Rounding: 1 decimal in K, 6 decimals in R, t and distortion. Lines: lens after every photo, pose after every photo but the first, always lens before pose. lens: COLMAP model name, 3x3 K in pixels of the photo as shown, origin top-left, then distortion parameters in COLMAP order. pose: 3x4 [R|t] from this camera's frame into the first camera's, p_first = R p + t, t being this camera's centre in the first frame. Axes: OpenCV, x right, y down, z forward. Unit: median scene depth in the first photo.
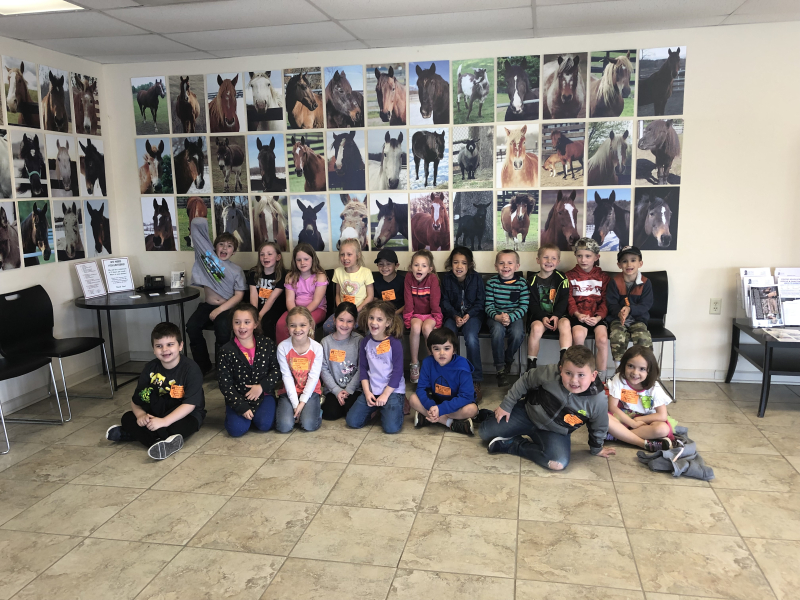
lens RADIAL K [[650.8, 0, 401.9], [0, 650.8, 297.0], [0, 0, 1]] dist [0.004366, 0.022425]
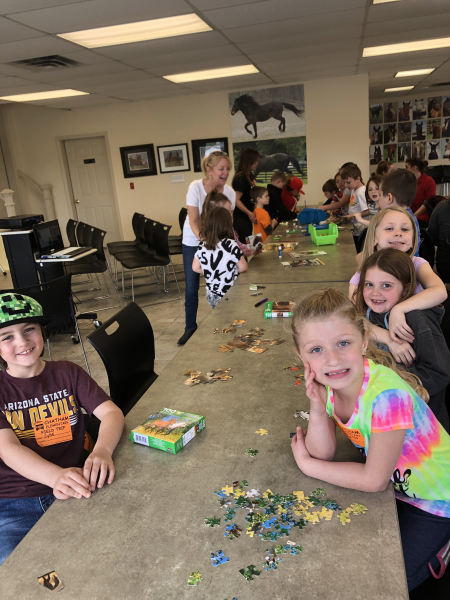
lens RADIAL K [[488.1, 0, 226.2], [0, 488.1, 301.4], [0, 0, 1]] dist [0.004366, 0.022425]
pose [[0.997644, -0.056936, -0.038282, -1.129641], [0.060420, 0.993443, 0.097058, 0.327424], [0.032505, -0.099142, 0.994542, -1.456248]]
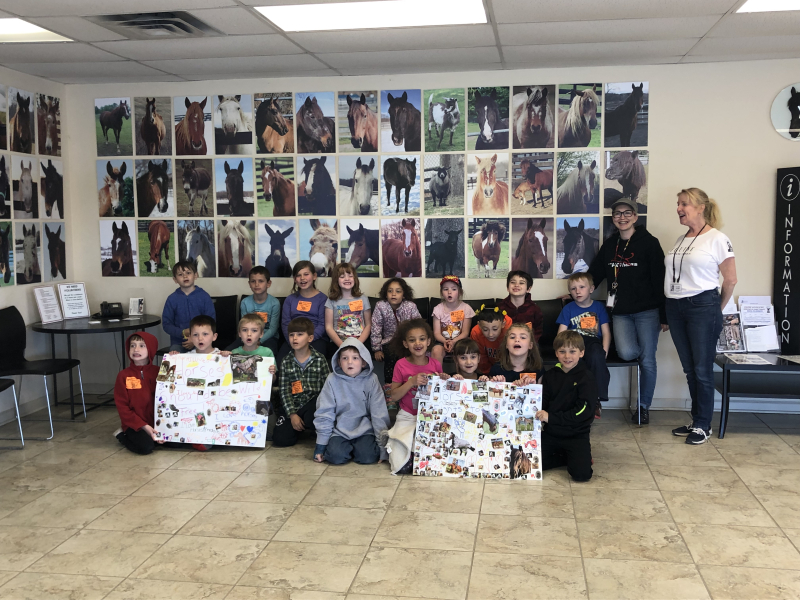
lens RADIAL K [[824.5, 0, 405.8], [0, 824.5, 300.6], [0, 0, 1]] dist [0.021712, 0.000000]
pose [[0.998818, 0.007573, 0.048020, -0.009513], [-0.004380, 0.997794, -0.066242, 0.048241], [-0.048416, 0.065953, 0.996647, -0.251047]]
